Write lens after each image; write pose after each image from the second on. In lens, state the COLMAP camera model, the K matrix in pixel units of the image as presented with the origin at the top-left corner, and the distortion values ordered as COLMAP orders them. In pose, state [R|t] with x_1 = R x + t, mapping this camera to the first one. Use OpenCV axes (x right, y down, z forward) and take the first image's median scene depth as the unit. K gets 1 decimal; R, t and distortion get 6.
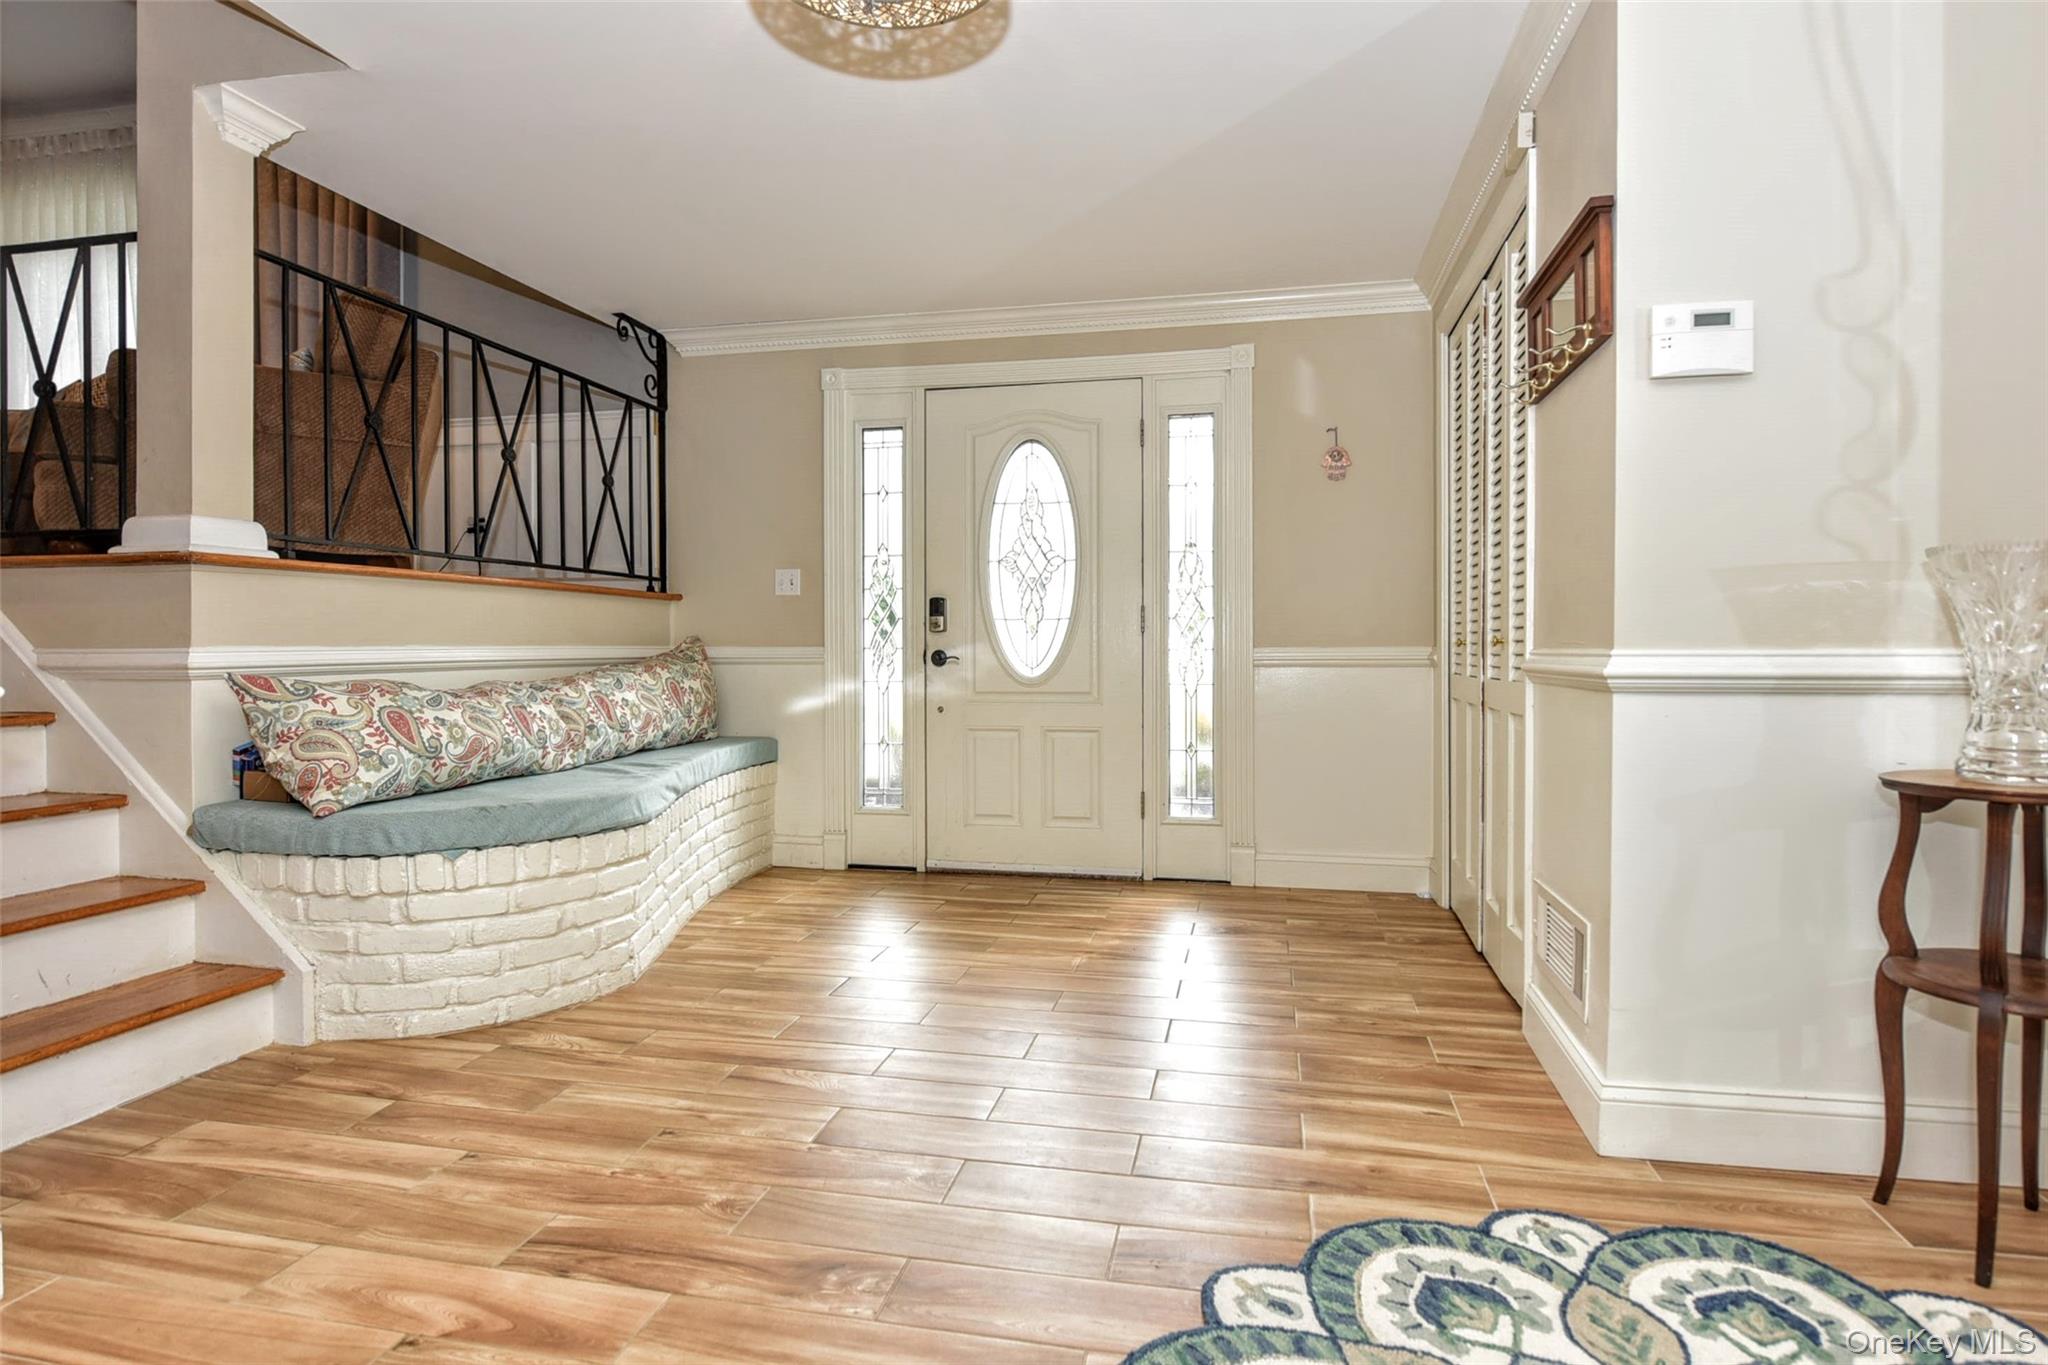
lens RADIAL K [[1001.4, 0, 1067.5], [0, 1001.4, 658.7], [0, 0, 1]] dist [-0.003460, -0.000824]
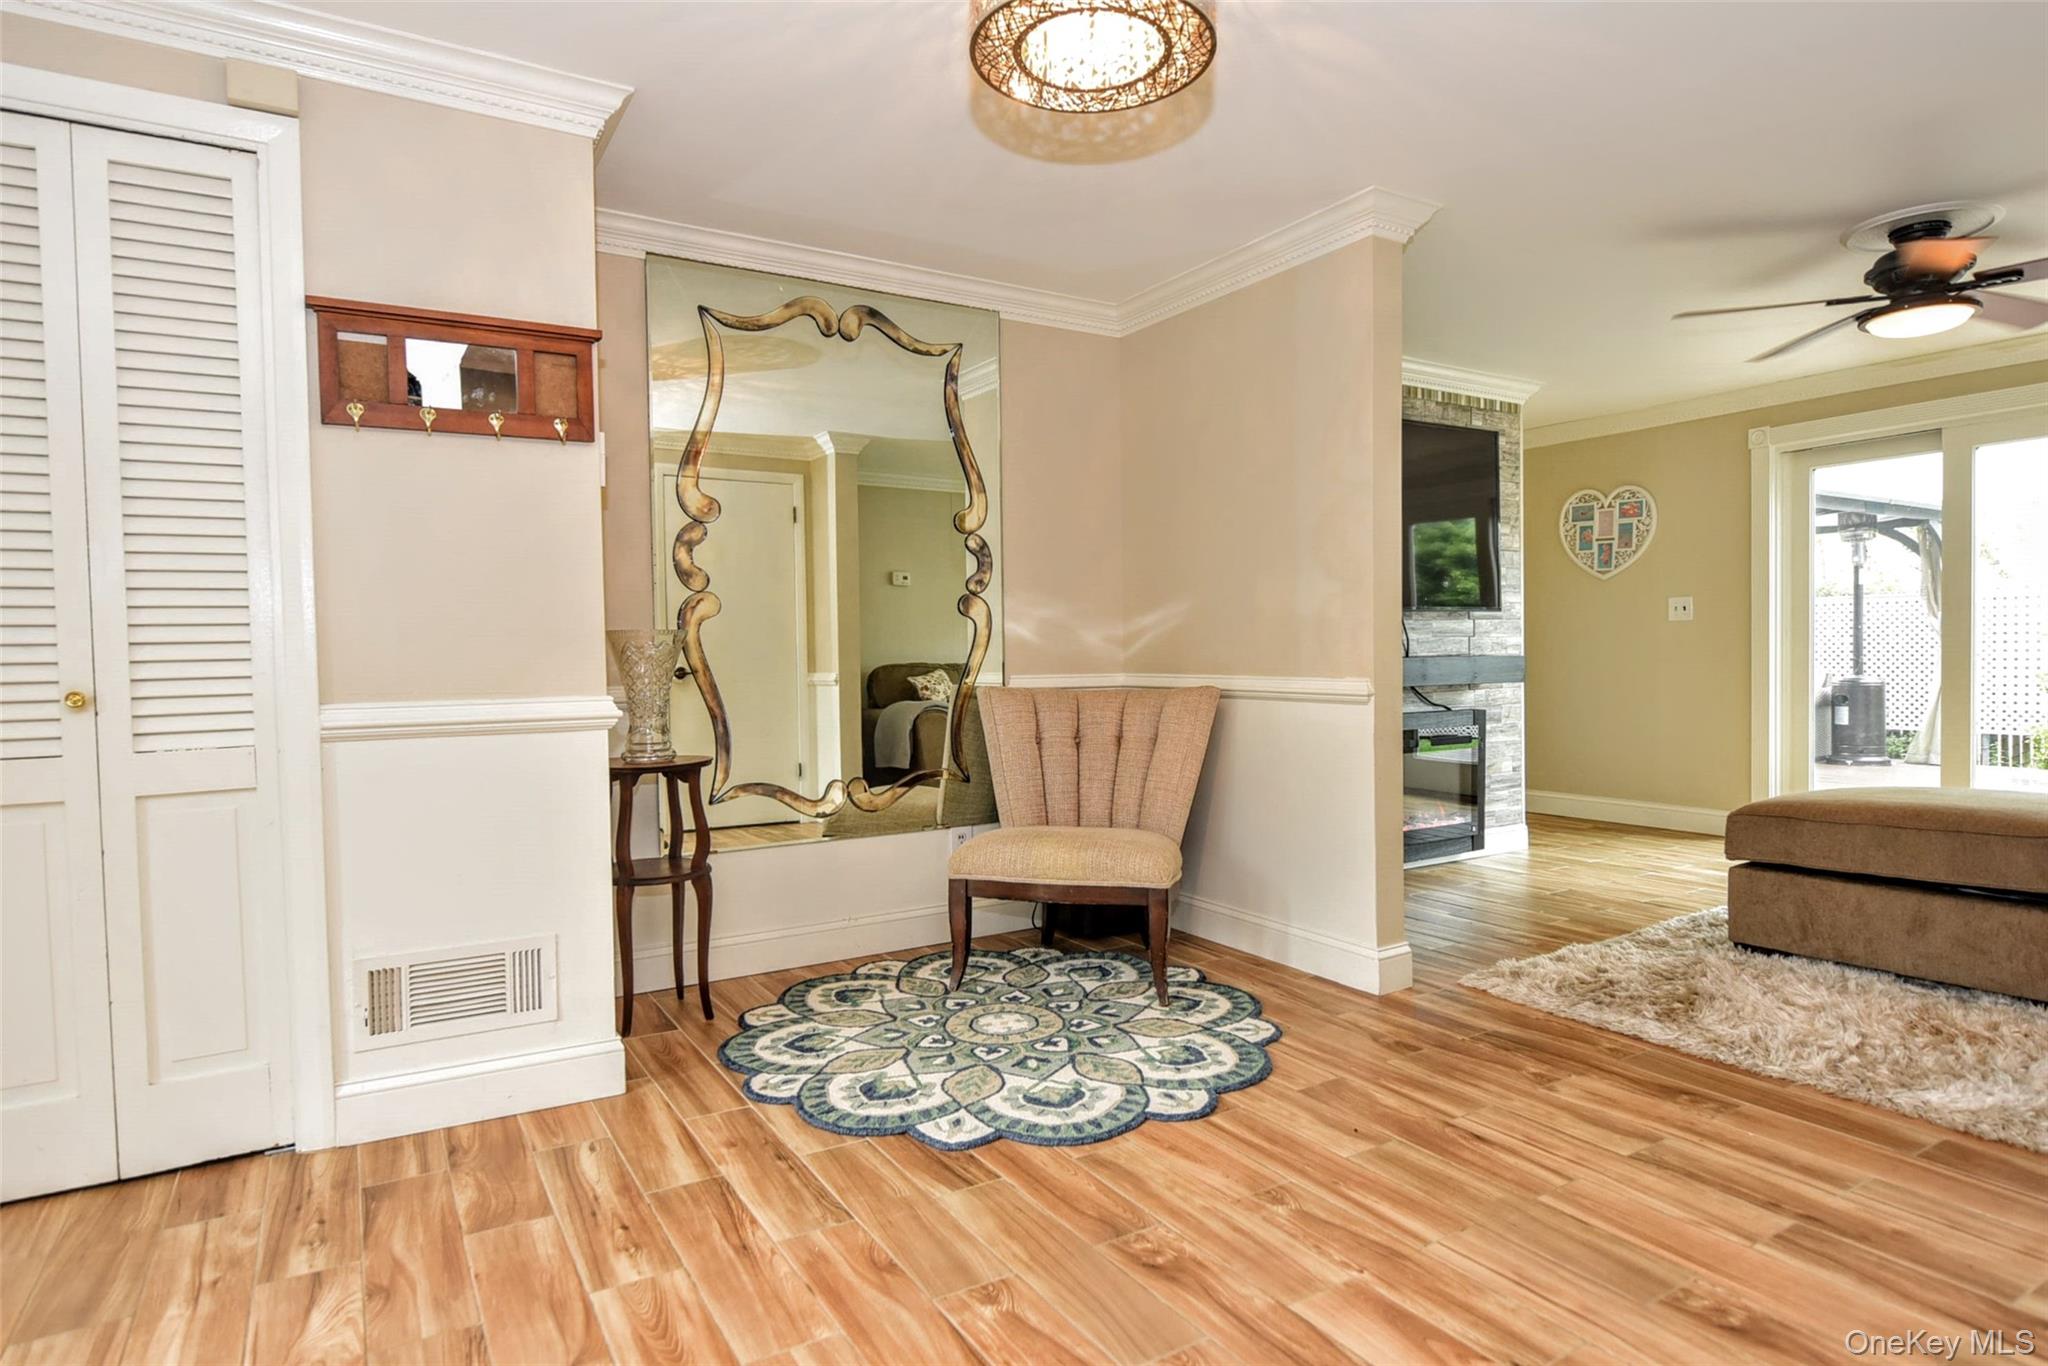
lens RADIAL K [[1156.6, 0, 986.7], [0, 1156.6, 680.9], [0, 0, 1]] dist [-0.003562, -0.001871]
pose [[-0.641262, -0.008732, 0.767272, -0.796632], [0.024358, 0.999200, 0.031729, -0.054524], [-0.766935, 0.039036, -0.640536, 1.417255]]
